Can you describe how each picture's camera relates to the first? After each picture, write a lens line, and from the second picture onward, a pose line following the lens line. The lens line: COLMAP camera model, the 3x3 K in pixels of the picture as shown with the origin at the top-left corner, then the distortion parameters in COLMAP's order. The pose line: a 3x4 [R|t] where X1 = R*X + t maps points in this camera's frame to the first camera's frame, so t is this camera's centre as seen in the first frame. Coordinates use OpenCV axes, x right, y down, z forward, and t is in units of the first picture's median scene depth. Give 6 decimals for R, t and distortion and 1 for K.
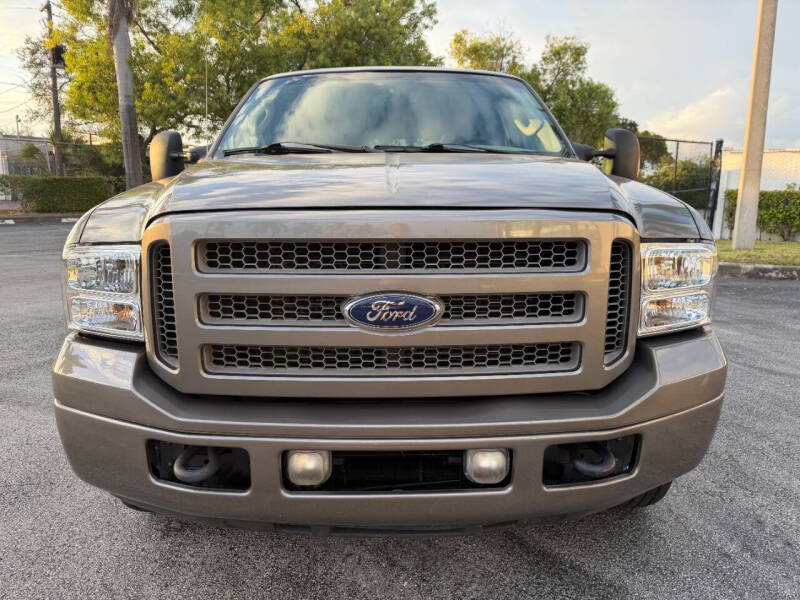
lens RADIAL K [[569.7, 0, 407.0], [0, 569.7, 295.3], [0, 0, 1]] dist [0.024294, -0.034515]
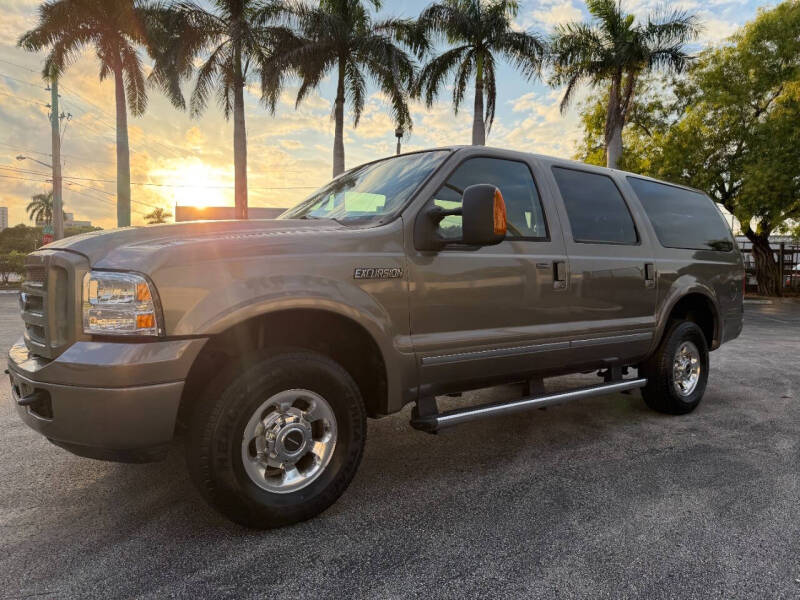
lens RADIAL K [[569.7, 0, 411.1], [0, 569.7, 295.3], [0, 0, 1]] dist [0.024294, -0.034515]
pose [[0.604146, 0.027253, -0.796407, 0.176853], [-0.151282, 0.985162, -0.081048, -0.002744], [0.782382, 0.169447, 0.599305, 0.063575]]
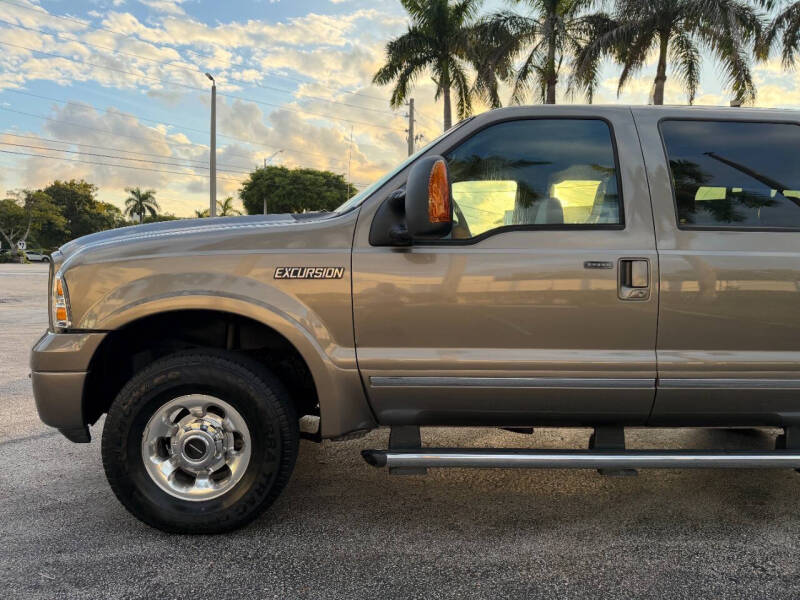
lens RADIAL K [[569.7, 0, 403.1], [0, 569.7, 302.6], [0, 0, 1]] dist [0.024294, -0.034515]
pose [[0.039682, 0.049882, -0.997966, 0.181969], [-0.202037, 0.978524, 0.040877, -0.022459], [0.978574, 0.200004, 0.048907, 0.162292]]
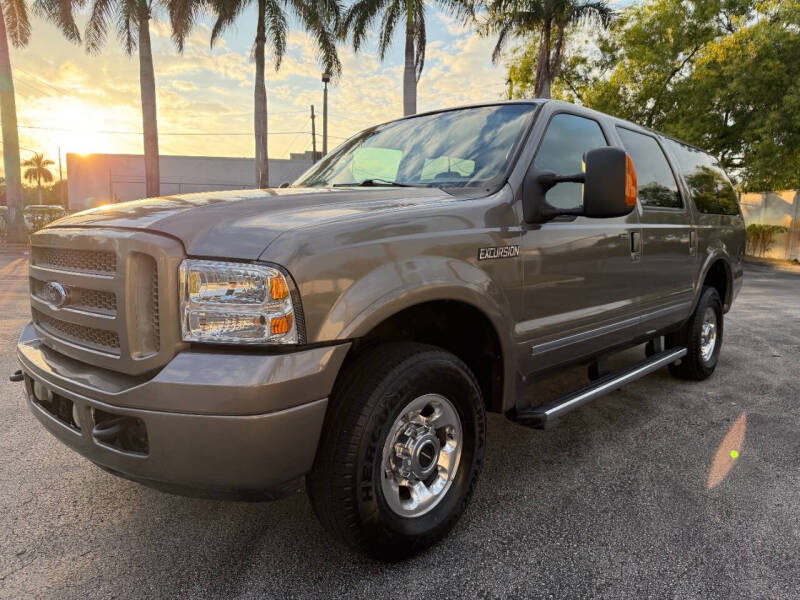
lens RADIAL K [[569.7, 0, 408.5], [0, 569.7, 294.9], [0, 0, 1]] dist [0.024294, -0.034515]
pose [[0.721348, 0.079565, -0.687987, 0.126079], [-0.130091, 0.991263, -0.021761, -0.004388], [0.680245, 0.105199, 0.725397, 0.039657]]
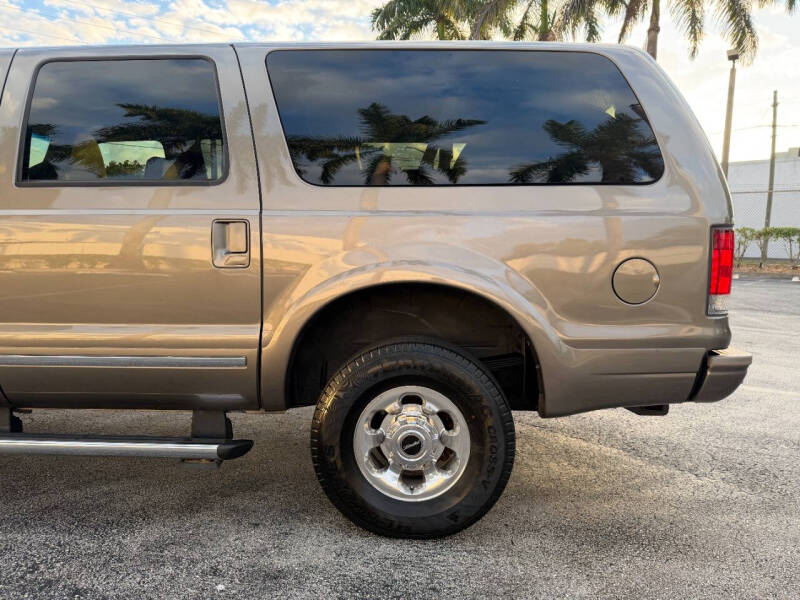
lens RADIAL K [[569.7, 0, 410.4], [0, 569.7, 296.4], [0, 0, 1]] dist [0.024294, -0.034515]
pose [[-0.060672, 0.085486, -0.994490, 0.158453], [-0.187210, 0.977671, 0.095461, -0.052262], [0.980445, 0.191970, -0.043314, 0.325130]]
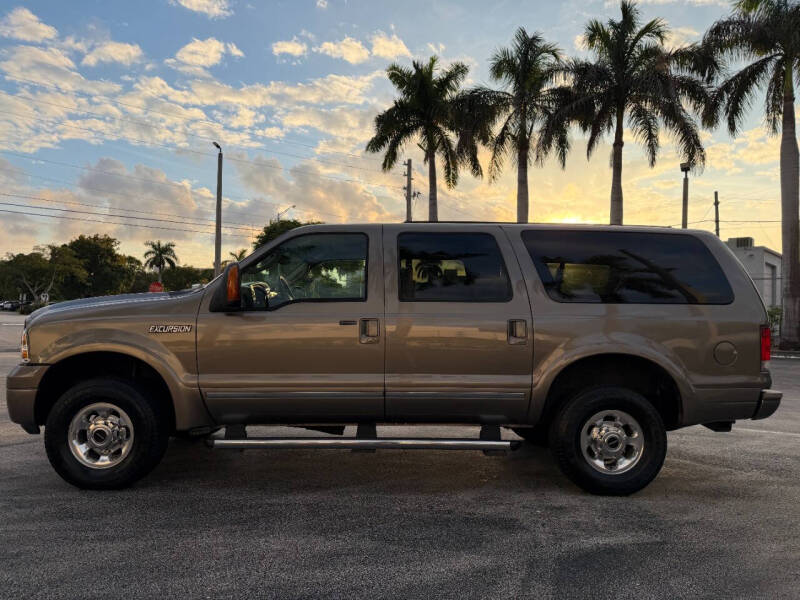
lens RADIAL K [[569.7, 0, 406.0], [0, 569.7, 294.9], [0, 0, 1]] dist [0.024294, -0.034515]
pose [[0.012854, -0.047087, -0.998808, 0.270738], [-0.195787, 0.979437, -0.048694, -0.039064], [0.980562, 0.196179, 0.003371, 0.230805]]
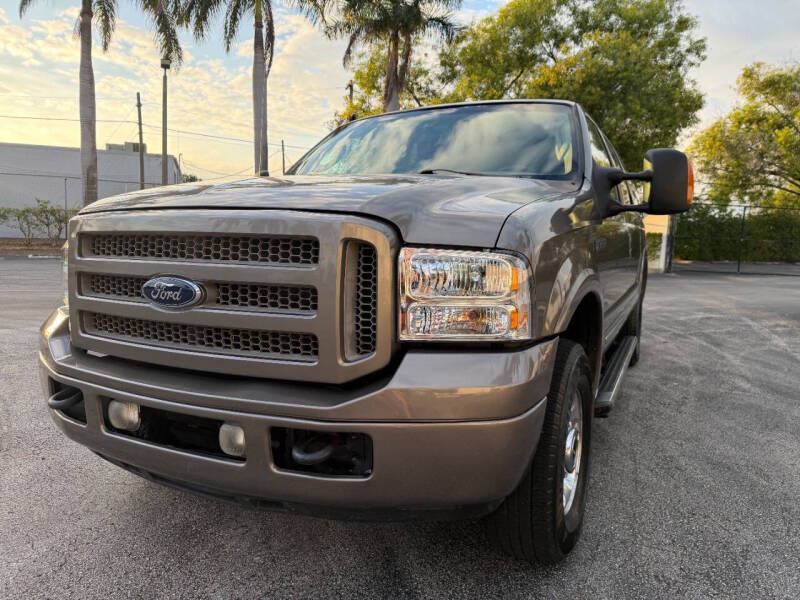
lens RADIAL K [[569.7, 0, 406.0], [0, 569.7, 291.7], [0, 0, 1]] dist [0.024294, -0.034515]
pose [[0.893416, 0.058011, -0.445468, 0.071147], [-0.097695, 0.992984, -0.066623, 0.004373], [0.438478, 0.103042, 0.892815, 0.009804]]
